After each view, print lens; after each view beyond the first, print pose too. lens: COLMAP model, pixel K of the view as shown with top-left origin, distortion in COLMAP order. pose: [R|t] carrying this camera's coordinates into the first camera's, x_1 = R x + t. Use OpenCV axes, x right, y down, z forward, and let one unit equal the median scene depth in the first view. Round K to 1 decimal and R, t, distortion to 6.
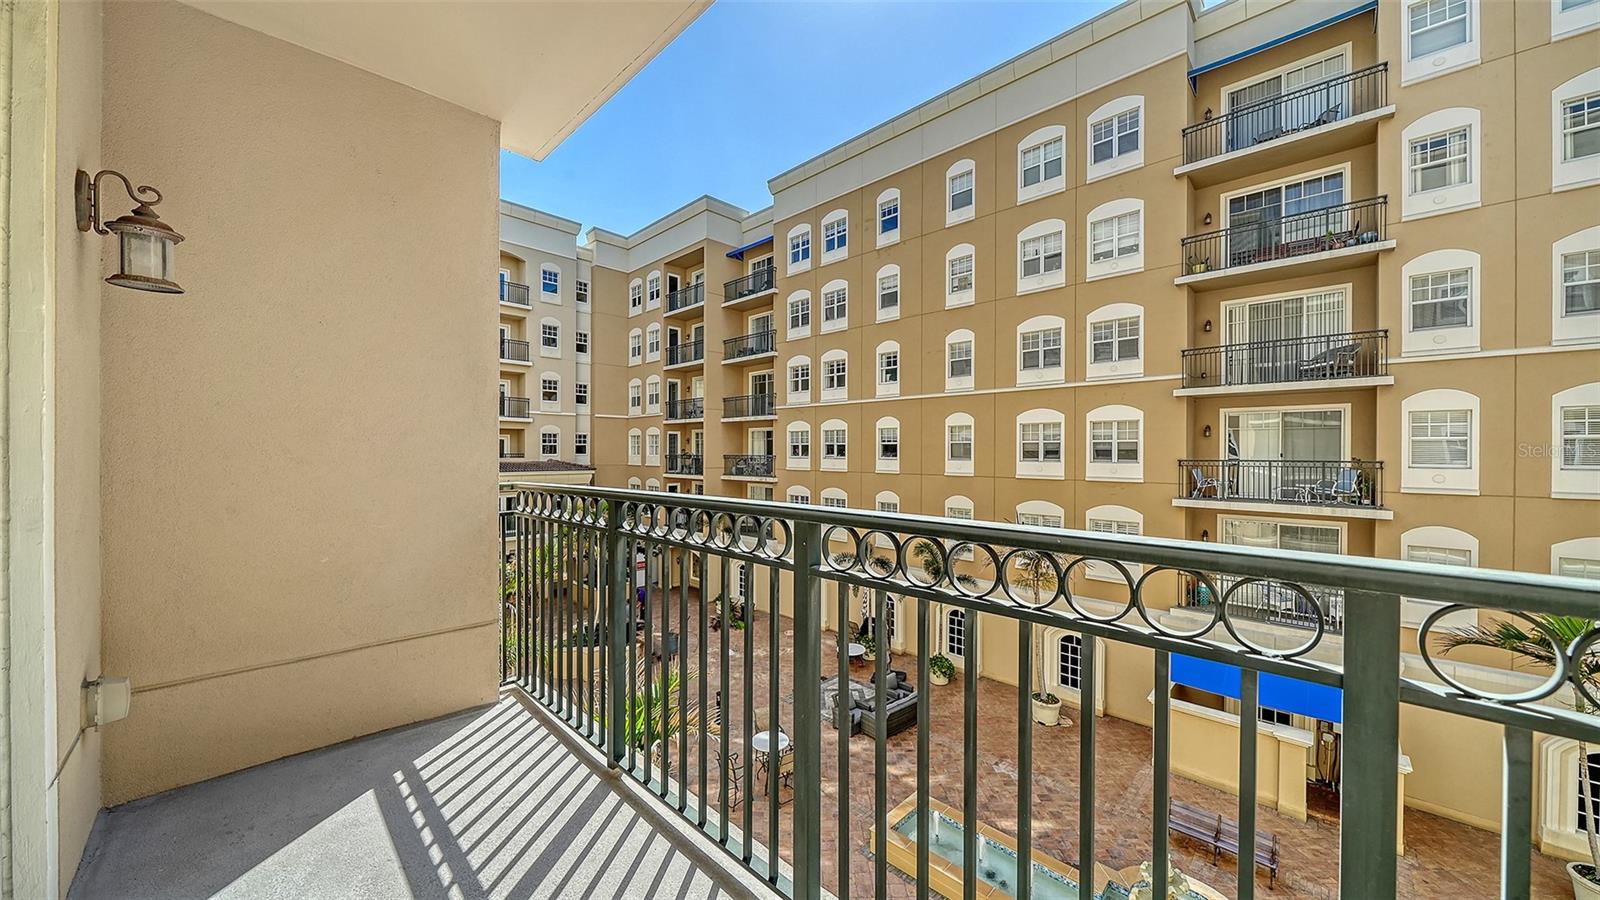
lens RADIAL K [[560.3, 0, 803.7], [0, 560.3, 453.6], [0, 0, 1]] dist [-0.001274, -0.000223]
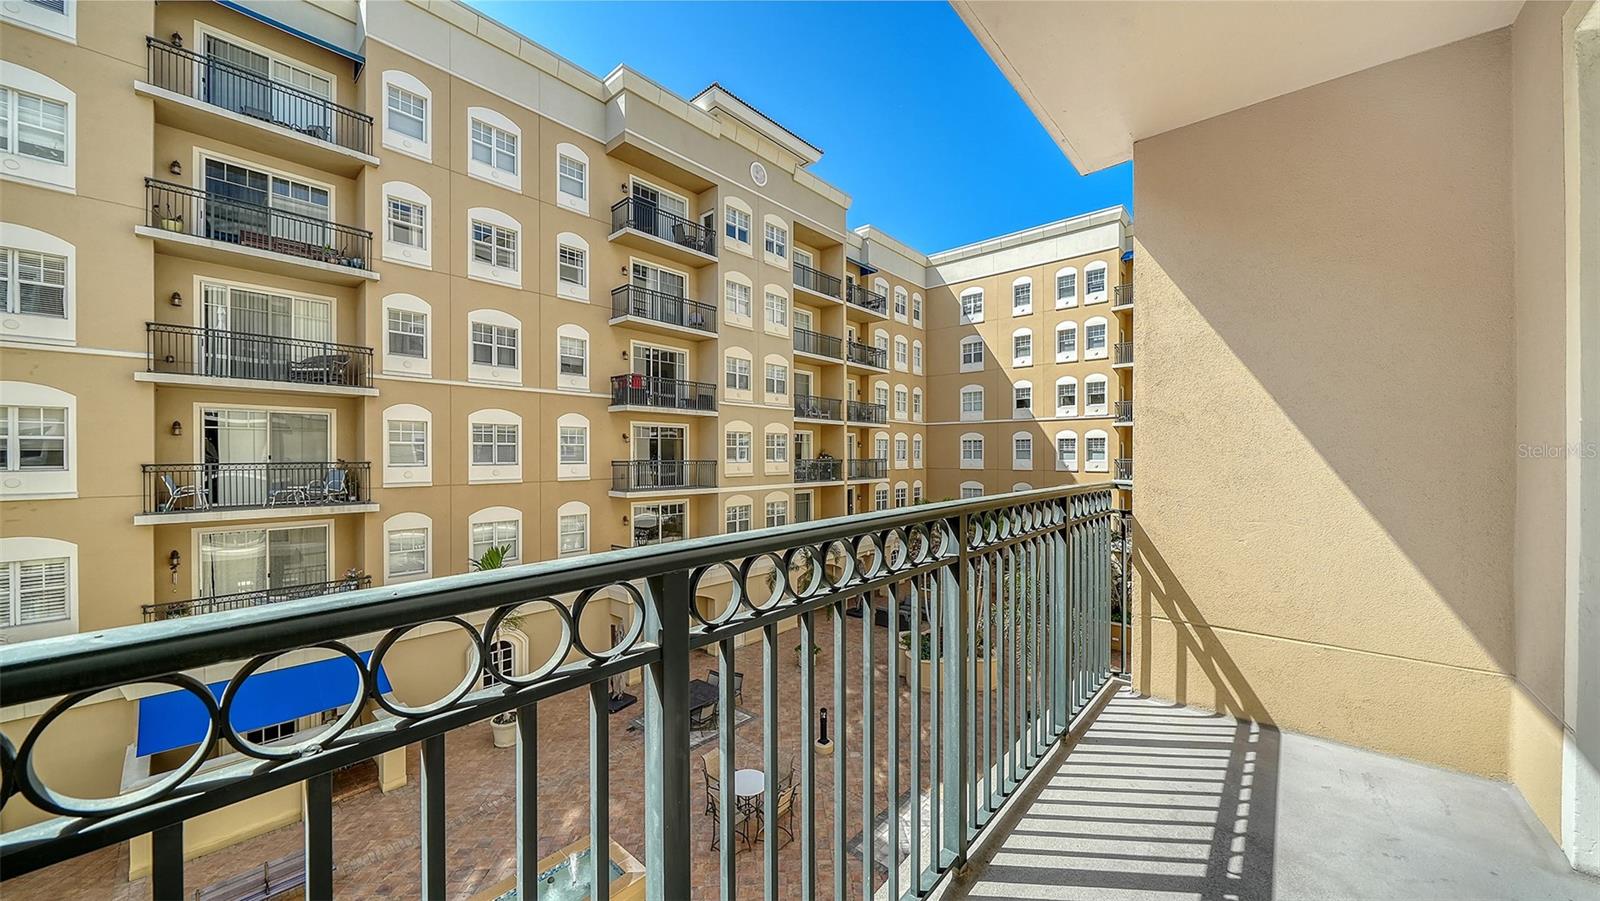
lens RADIAL K [[560.3, 0, 803.7], [0, 560.3, 454.1], [0, 0, 1]] dist [-0.001274, -0.000223]
pose [[-0.042736, -0.002381, 0.999084, -0.145395], [0.004033, 0.999989, 0.002556, -0.001438], [-0.999078, 0.004139, -0.042726, 0.142804]]
